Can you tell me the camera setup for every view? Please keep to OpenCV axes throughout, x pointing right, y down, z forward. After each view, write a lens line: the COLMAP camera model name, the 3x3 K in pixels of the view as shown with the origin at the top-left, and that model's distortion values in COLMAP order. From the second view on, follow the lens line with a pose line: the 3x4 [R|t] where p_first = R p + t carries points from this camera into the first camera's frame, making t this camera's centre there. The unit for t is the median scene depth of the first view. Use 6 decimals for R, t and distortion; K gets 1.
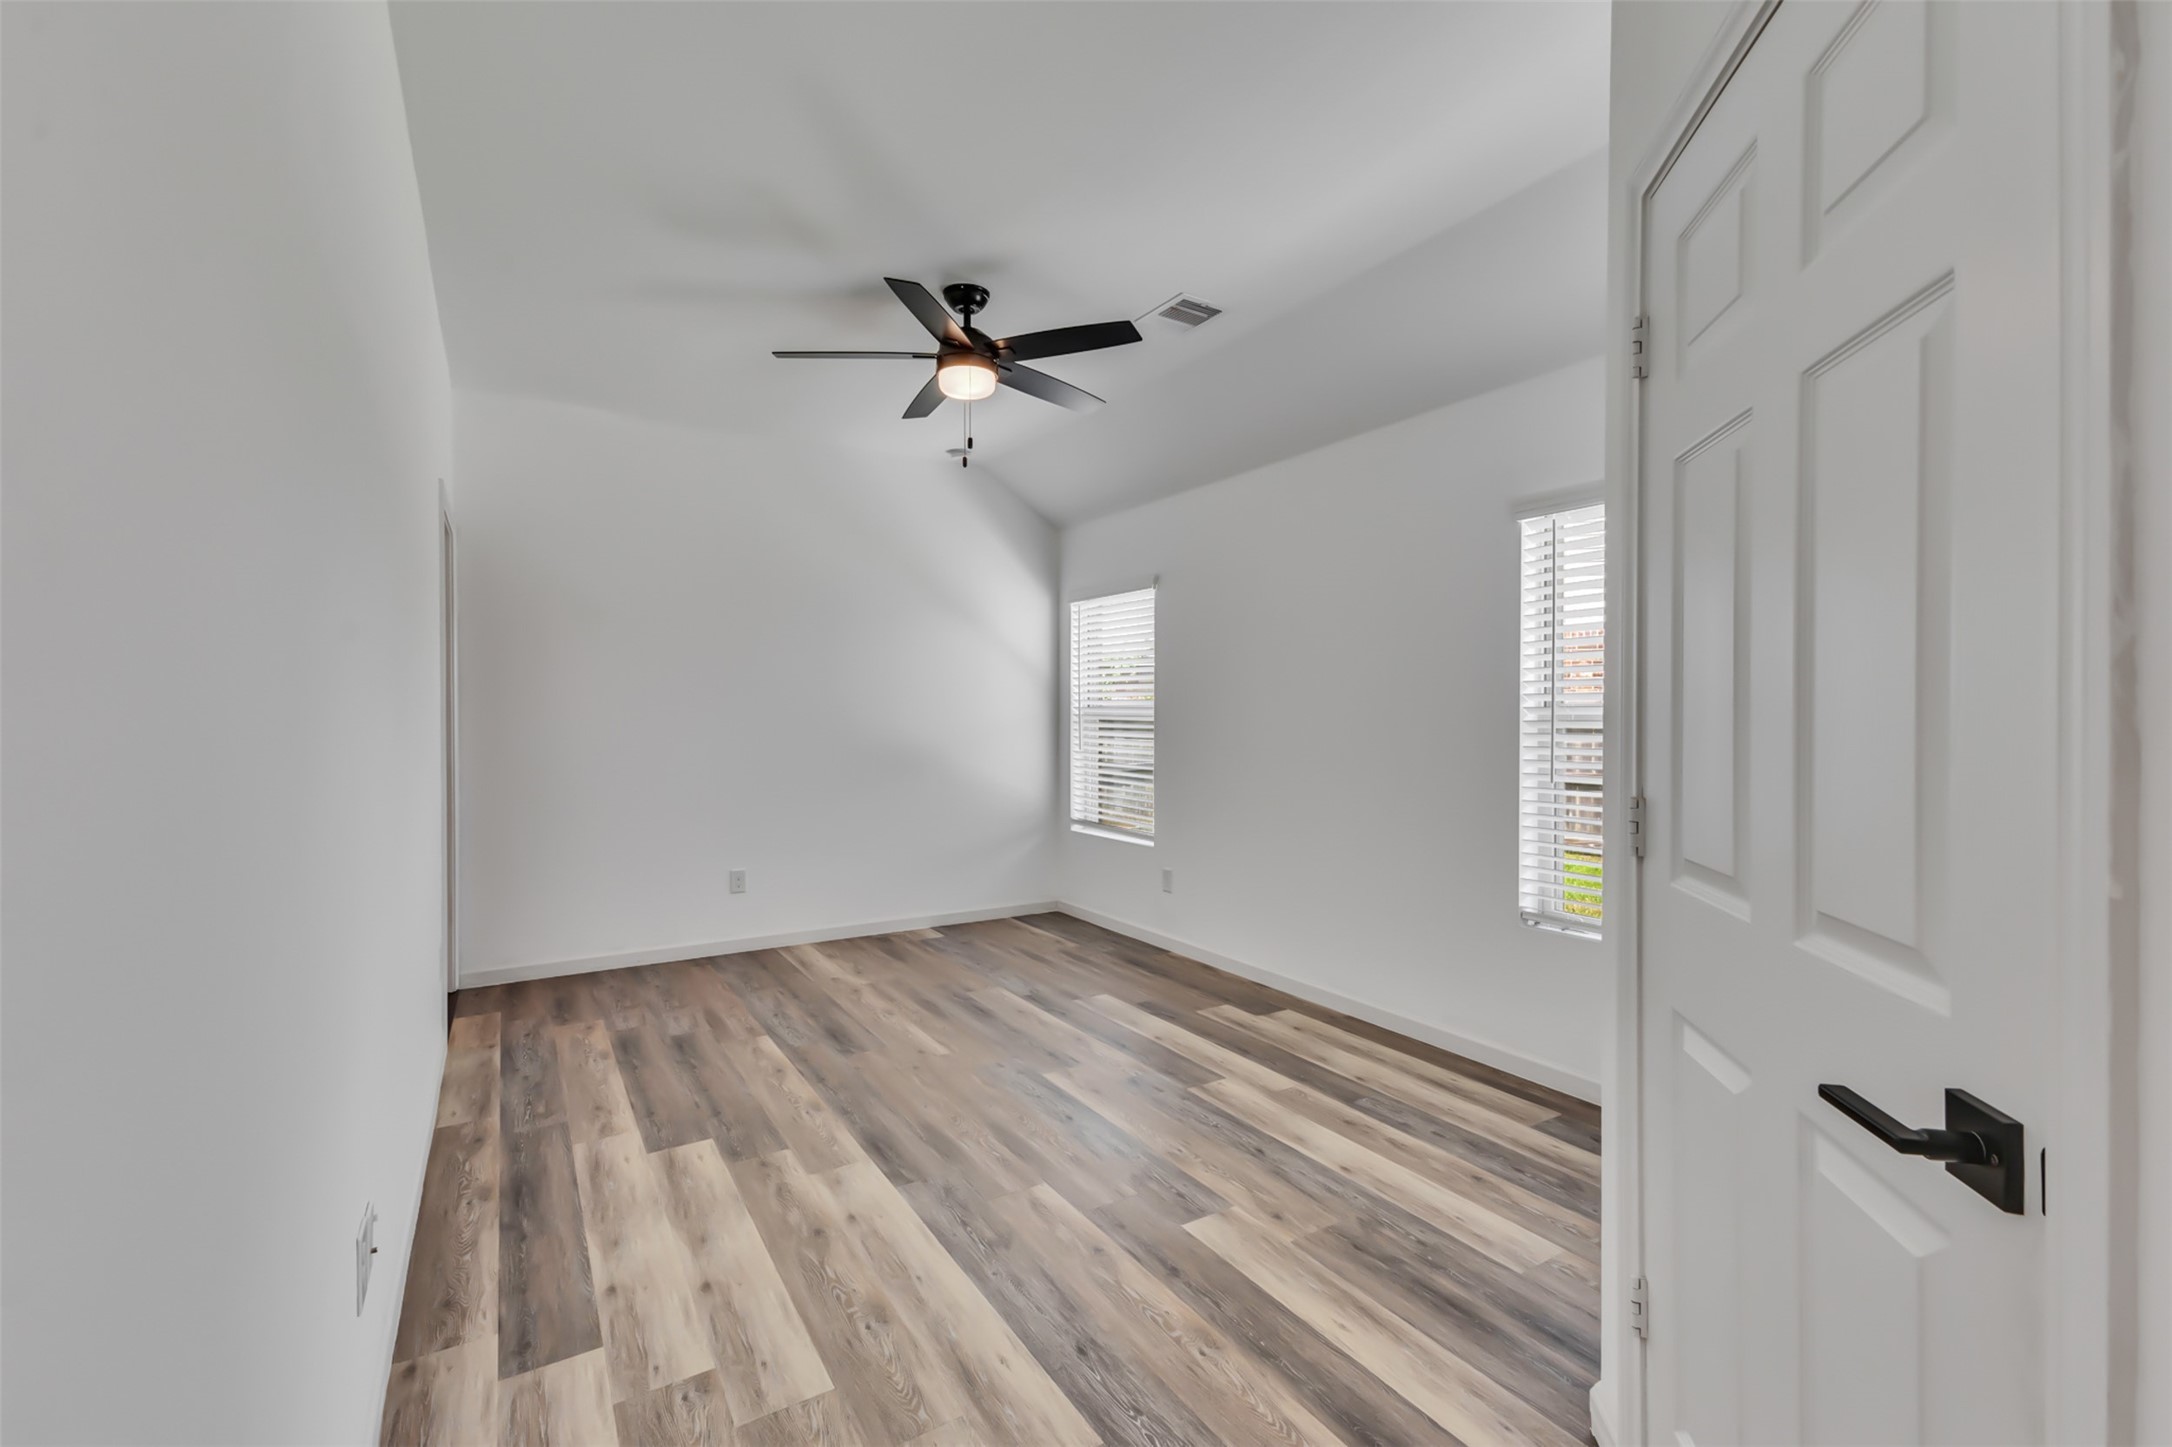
lens RADIAL K [[933.8, 0, 1084.9], [0, 933.8, 718.6], [0, 0, 1]] dist [0.011103, -0.000836]
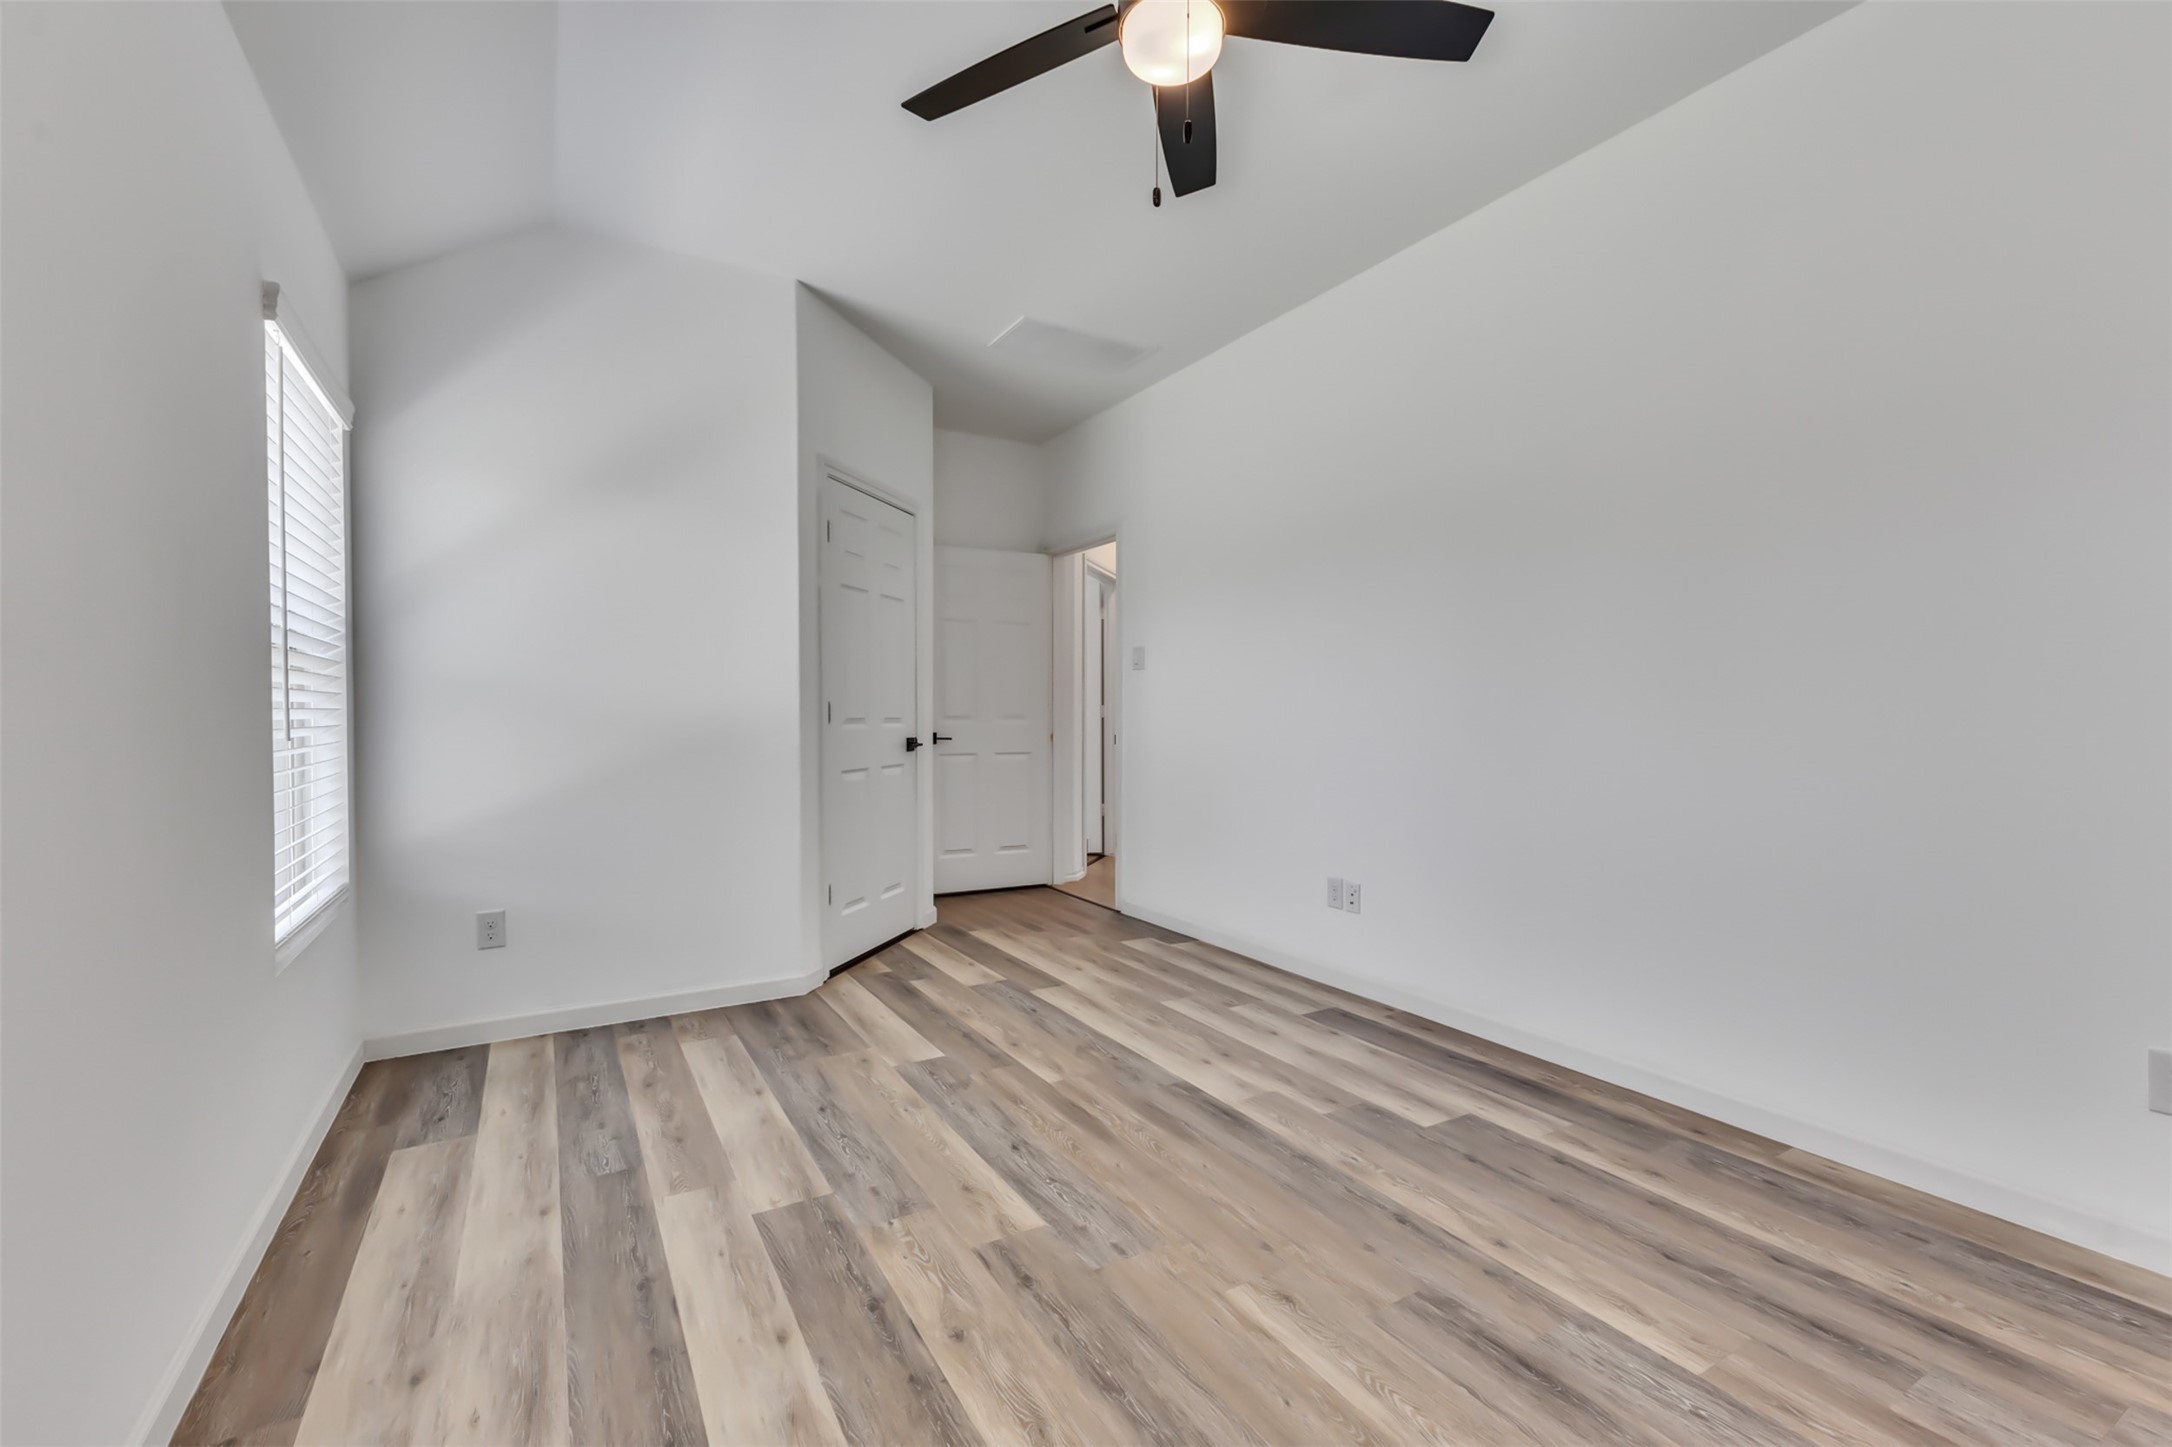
lens RADIAL K [[924.3, 0, 1065.4], [0, 924.3, 716.8], [0, 0, 1]] dist [-0.000039, -0.000813]
pose [[-0.998753, 0.004025, 0.049770, -0.109566], [0.004667, 0.999907, 0.012798, 0.053457], [-0.049714, 0.013014, -0.998679, 1.946331]]
